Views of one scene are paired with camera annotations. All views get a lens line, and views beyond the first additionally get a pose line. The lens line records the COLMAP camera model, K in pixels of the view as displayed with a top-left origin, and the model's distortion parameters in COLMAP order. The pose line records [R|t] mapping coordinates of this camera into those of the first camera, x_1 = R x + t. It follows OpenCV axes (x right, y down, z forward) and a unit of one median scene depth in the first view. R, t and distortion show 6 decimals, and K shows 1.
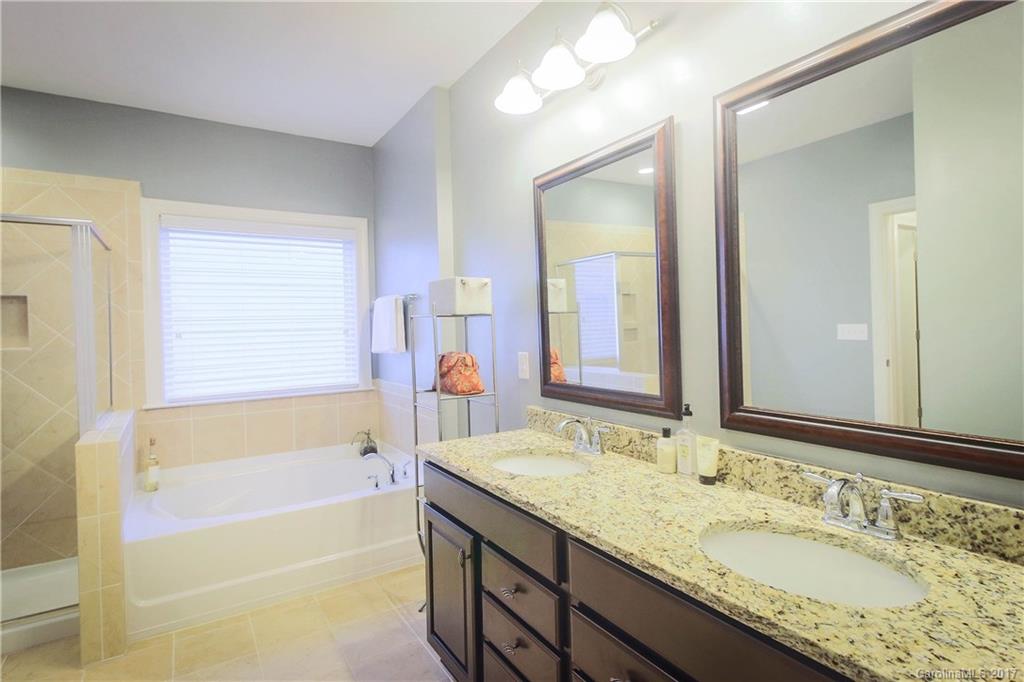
lens RADIAL K [[527.1, 0, 512.8], [0, 527.1, 343.7], [0, 0, 1]] dist [0.006262, -0.002299]
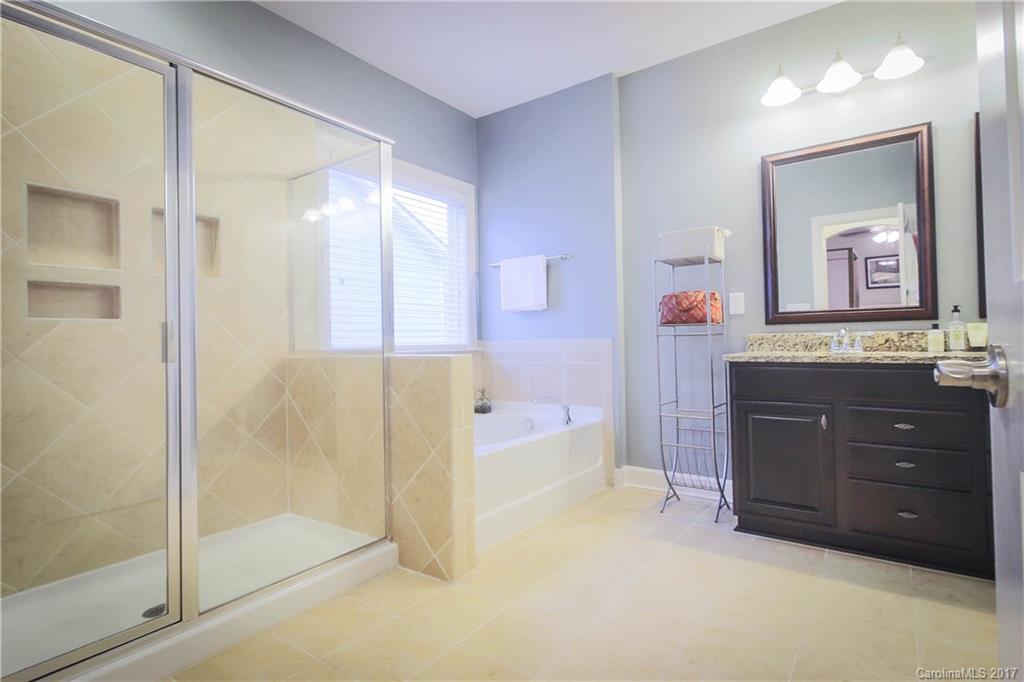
lens RADIAL K [[527.1, 0, 507.8], [0, 527.1, 333.9], [0, 0, 1]] dist [0.006262, -0.002299]
pose [[0.926729, 0.010502, 0.375584, -0.983220], [0.010553, 0.998487, -0.053958, 0.181361], [-0.375582, 0.053968, 0.925216, 0.048356]]
